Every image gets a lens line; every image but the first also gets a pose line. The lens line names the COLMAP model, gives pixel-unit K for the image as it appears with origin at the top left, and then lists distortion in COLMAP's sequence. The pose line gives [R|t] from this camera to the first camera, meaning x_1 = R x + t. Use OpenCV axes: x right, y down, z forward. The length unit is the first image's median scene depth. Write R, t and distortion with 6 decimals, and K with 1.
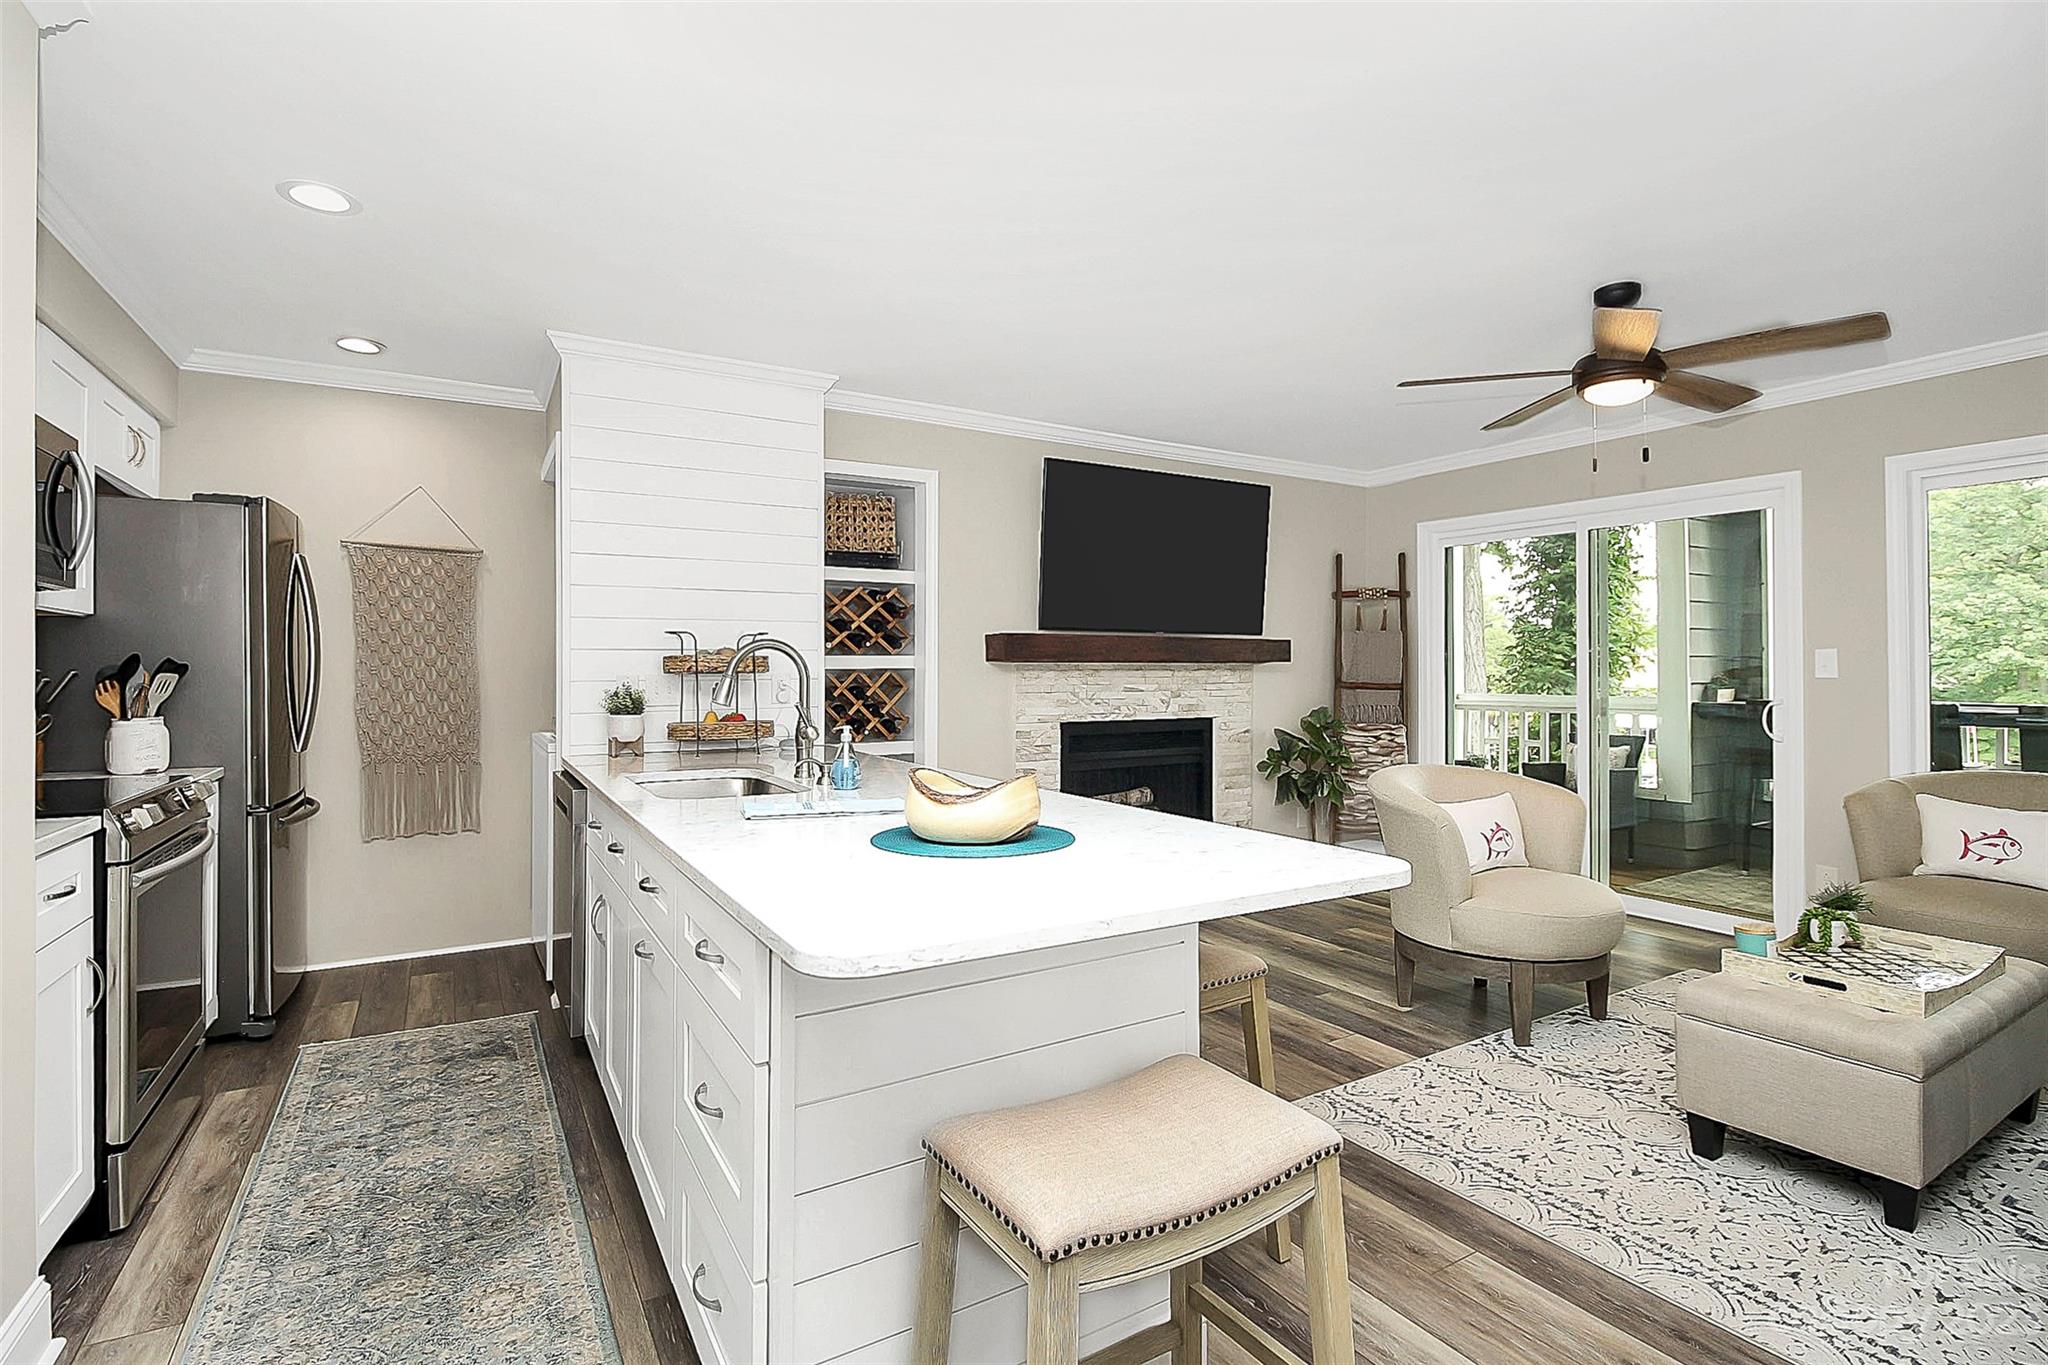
lens RADIAL K [[955.4, 0, 1019.9], [0, 955.4, 653.1], [0, 0, 1]] dist [0.000808, -0.011651]
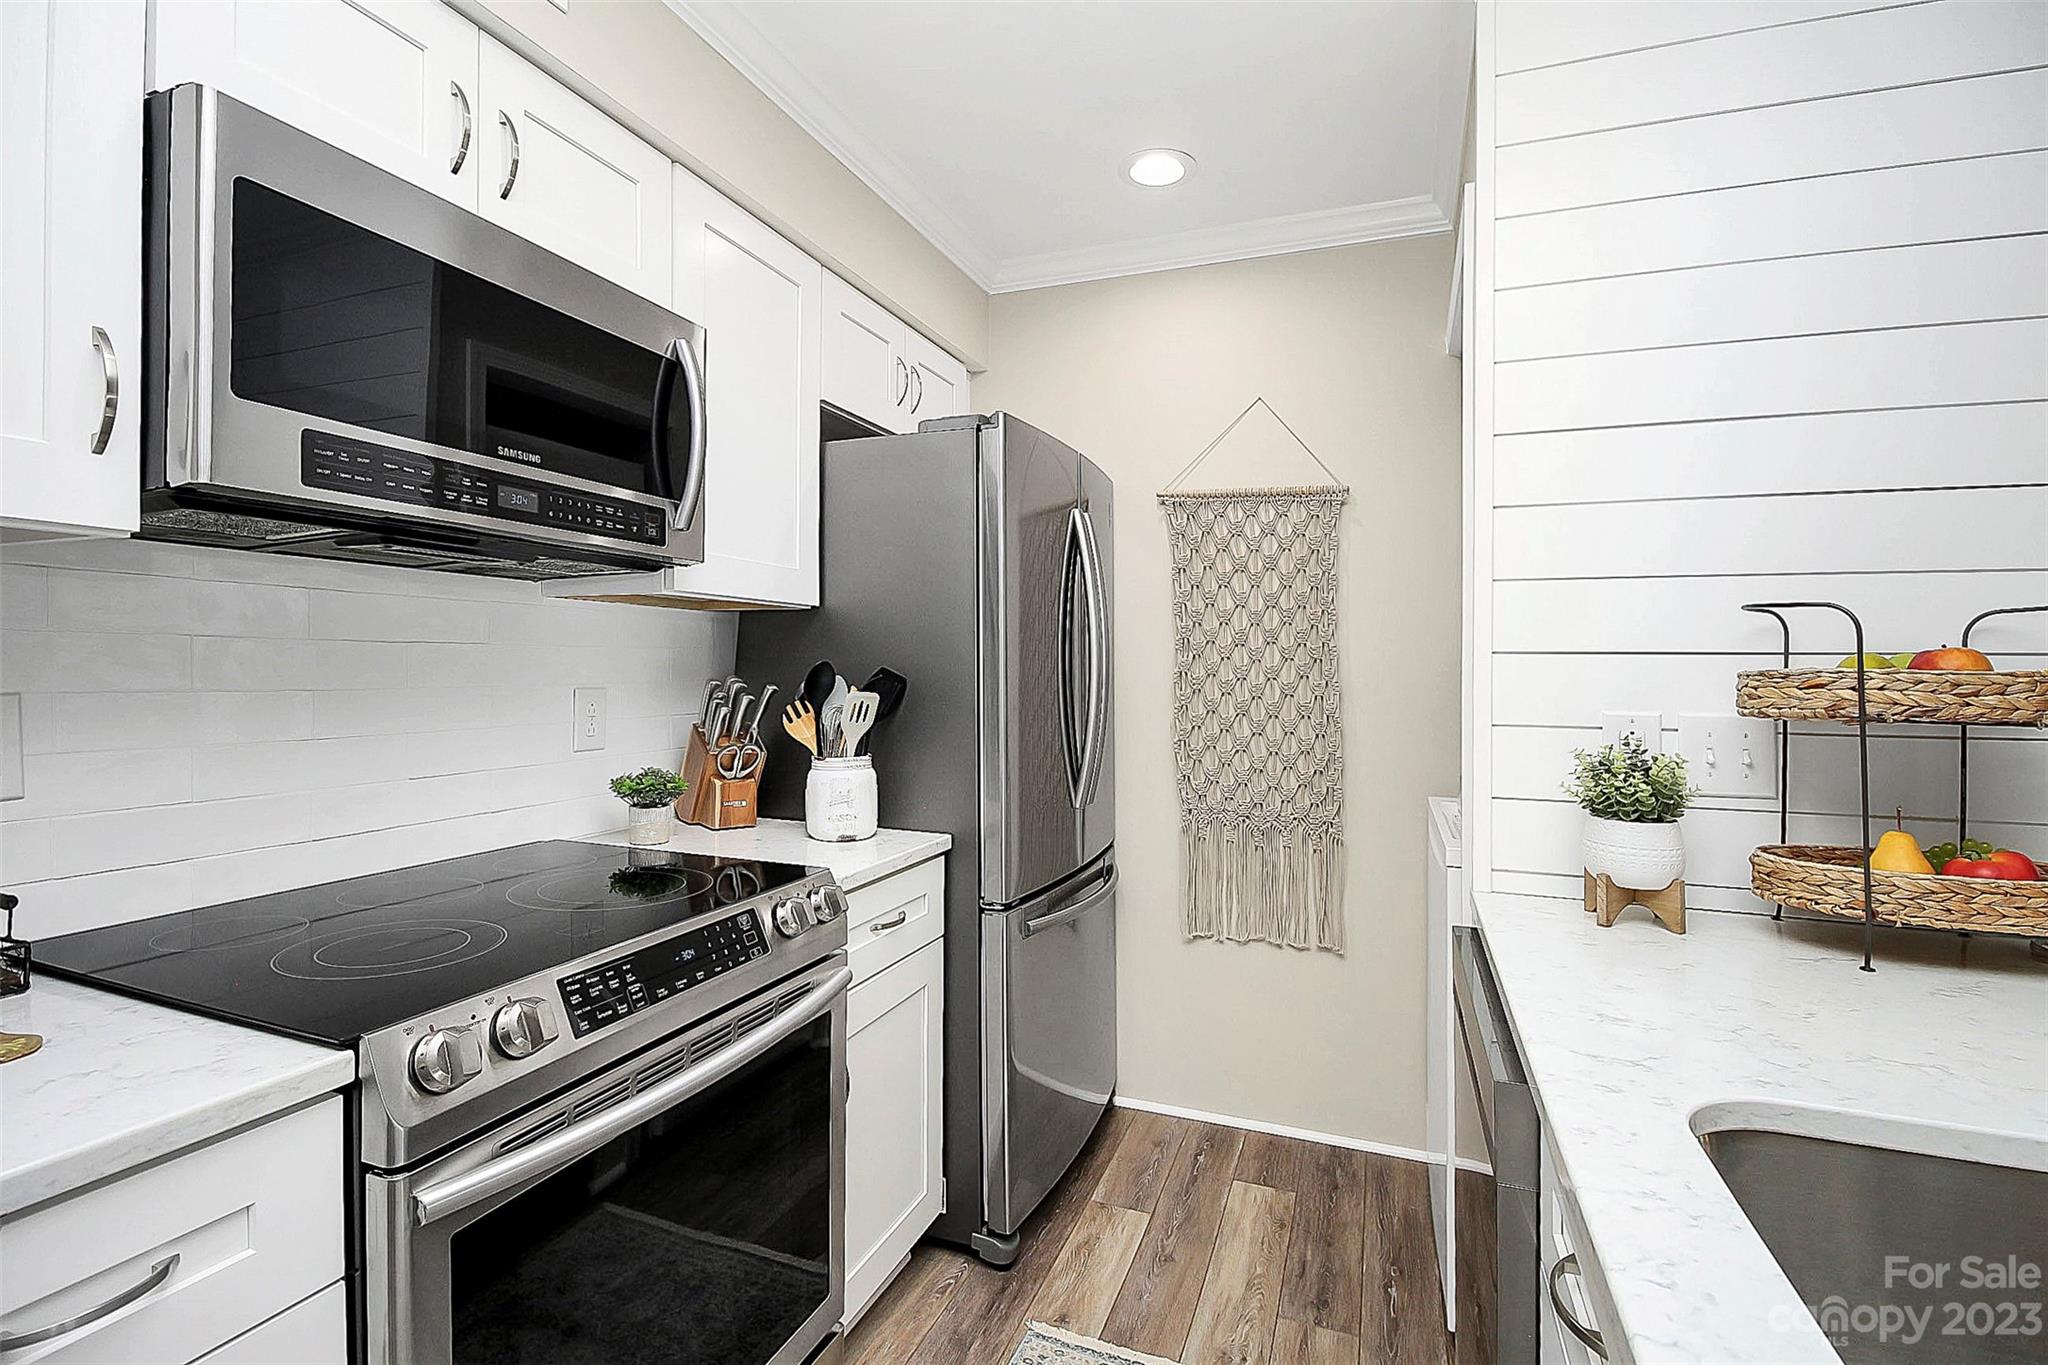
lens RADIAL K [[955.4, 0, 1025.8], [0, 955.4, 659.0], [0, 0, 1]] dist [0.000808, -0.011651]
pose [[0.619104, 0.004550, -0.785296, -0.218897], [0.000377, 0.999981, 0.006091, -0.003341], [0.785309, -0.004067, 0.619090, 0.473096]]
